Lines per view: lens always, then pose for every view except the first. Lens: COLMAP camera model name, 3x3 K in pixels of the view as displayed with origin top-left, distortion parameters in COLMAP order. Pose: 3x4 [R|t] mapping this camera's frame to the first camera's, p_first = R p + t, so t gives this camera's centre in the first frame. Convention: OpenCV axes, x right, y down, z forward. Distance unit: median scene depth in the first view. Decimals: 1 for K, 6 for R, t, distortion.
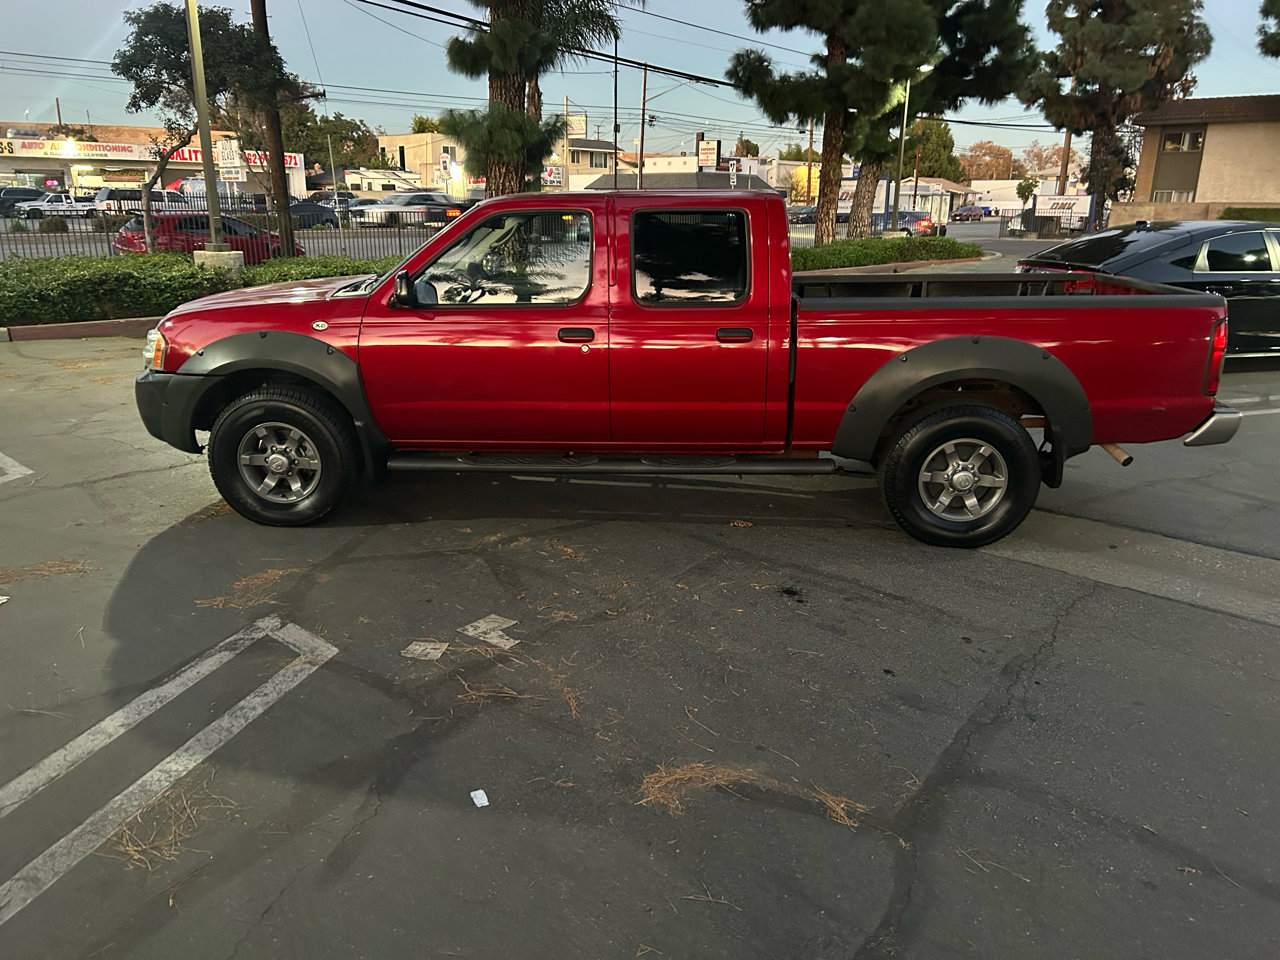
lens RADIAL K [[963.0, 0, 648.4], [0, 963.0, 487.8], [0, 0, 1]] dist [0.039779, -0.041681]
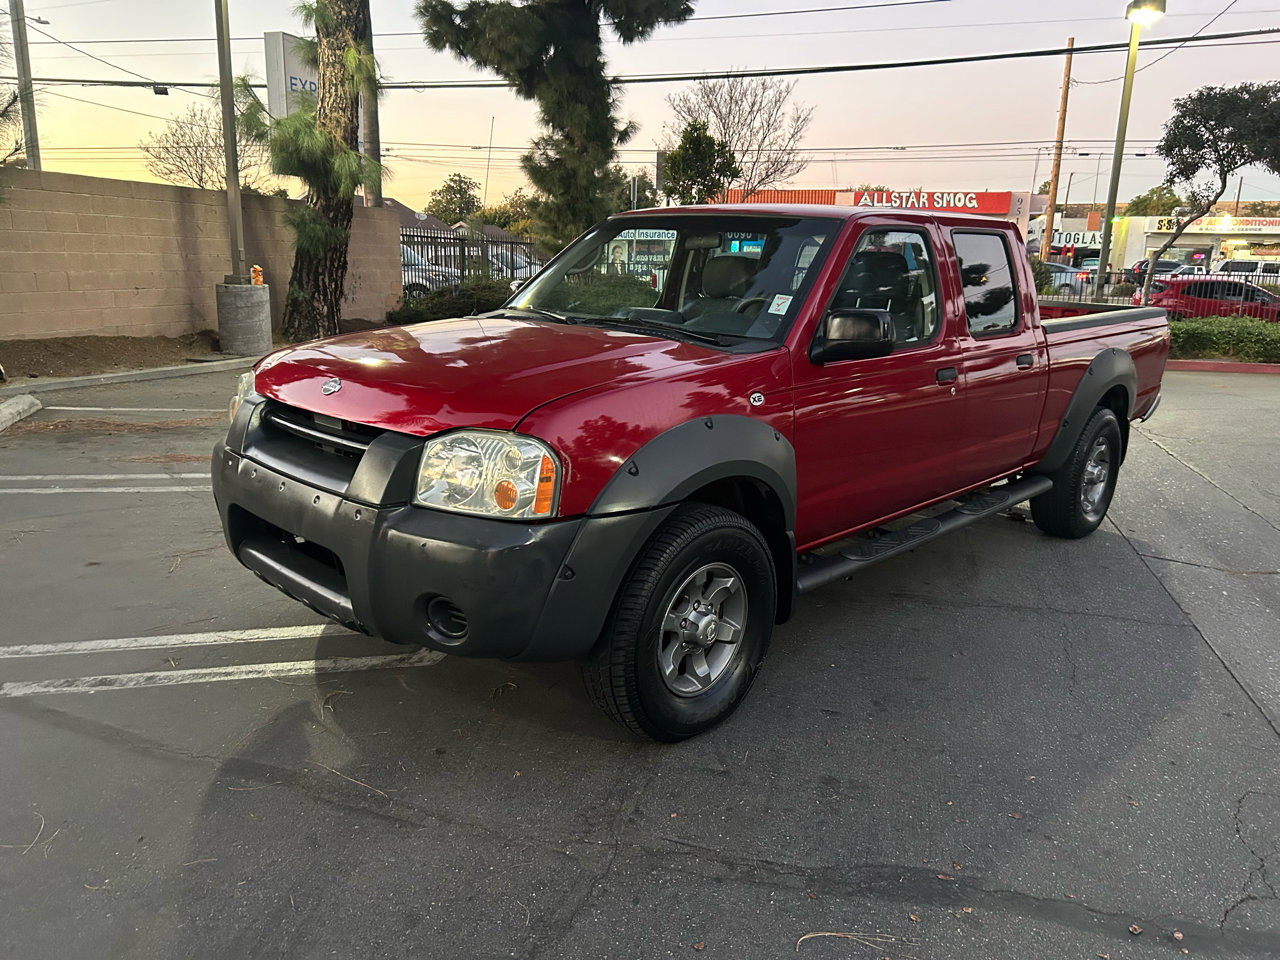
lens RADIAL K [[963.0, 0, 640.8], [0, 963.0, 481.1], [0, 0, 1]] dist [0.039779, -0.041681]
pose [[0.465447, 0.198478, -0.862534, 0.167220], [-0.266555, 0.960720, 0.077231, 0.005503], [0.843983, 0.193965, 0.500070, 0.009289]]
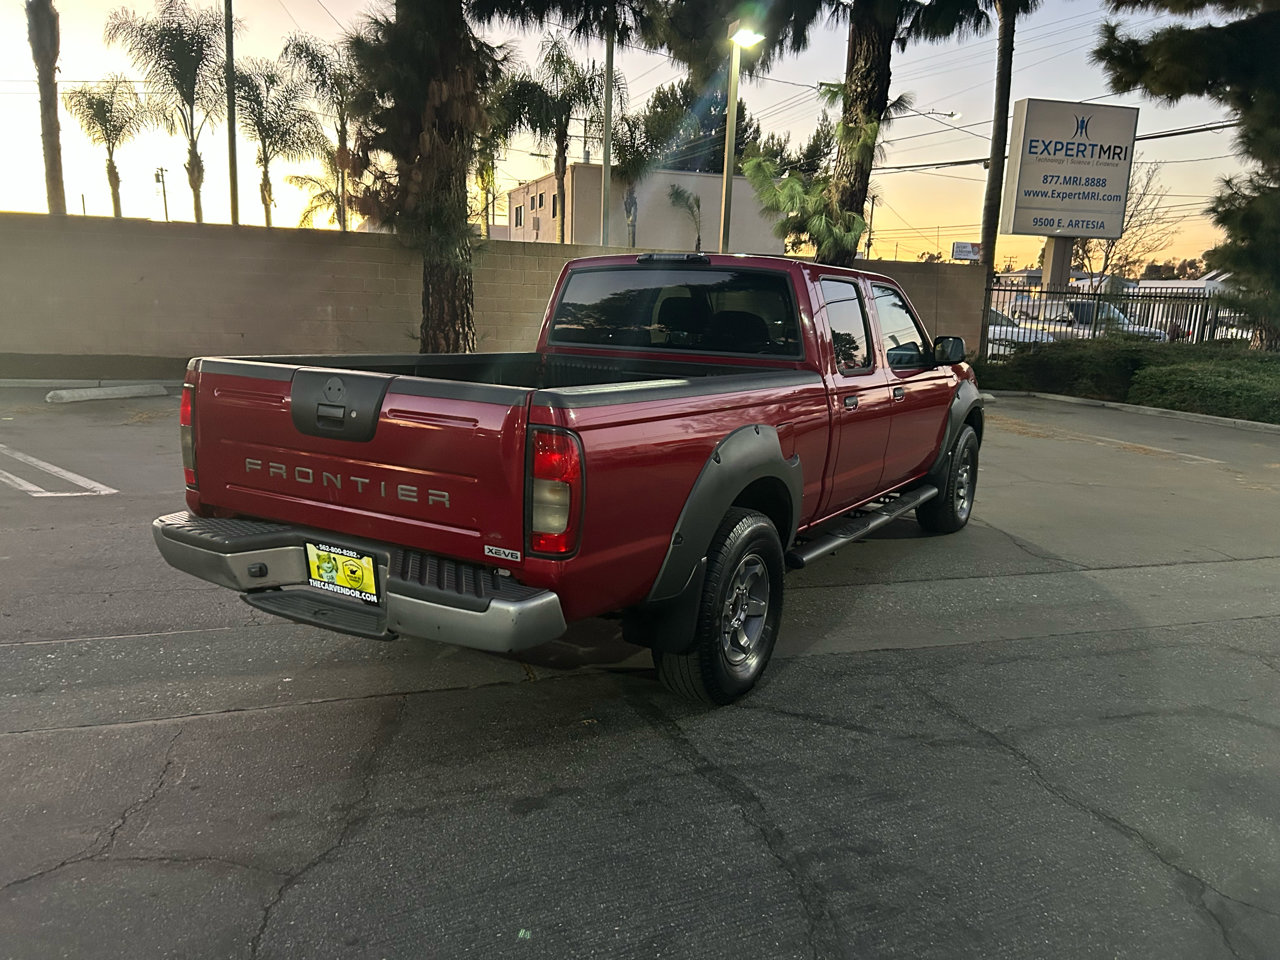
lens RADIAL K [[963.0, 0, 632.9], [0, 963.0, 492.2], [0, 0, 1]] dist [0.039779, -0.041681]
pose [[-0.471579, 0.151453, -0.868721, 0.190125], [-0.286558, 0.905355, 0.313396, -0.074635], [0.833965, 0.396730, -0.383546, 0.276384]]
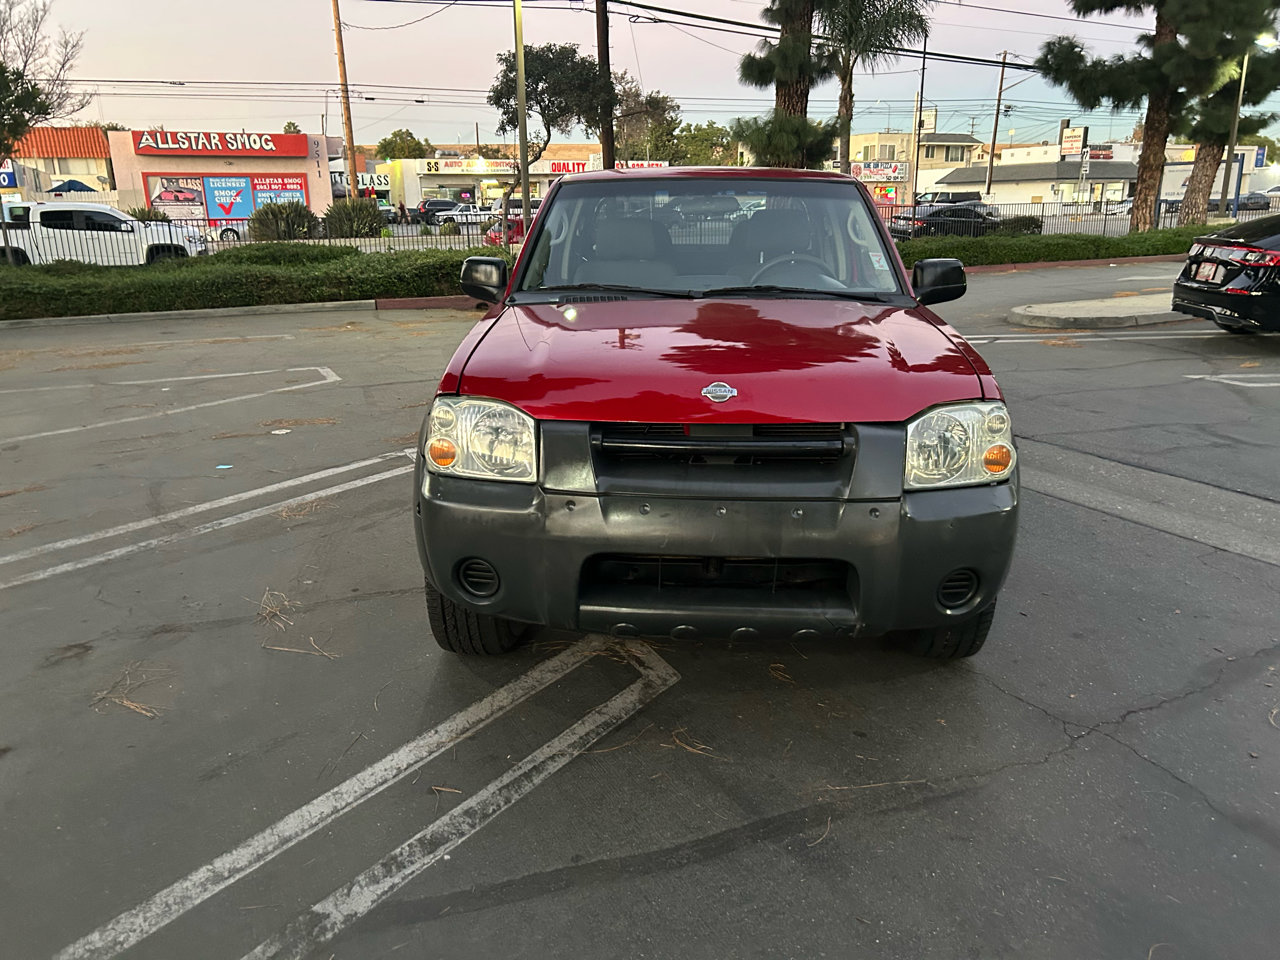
lens RADIAL K [[963.0, 0, 649.6], [0, 963.0, 481.6], [0, 0, 1]] dist [0.039779, -0.041681]
pose [[0.934906, 0.073500, -0.347202, 0.082955], [-0.075417, 0.997120, 0.008009, 0.021565], [0.346791, 0.018697, 0.937756, -0.059979]]
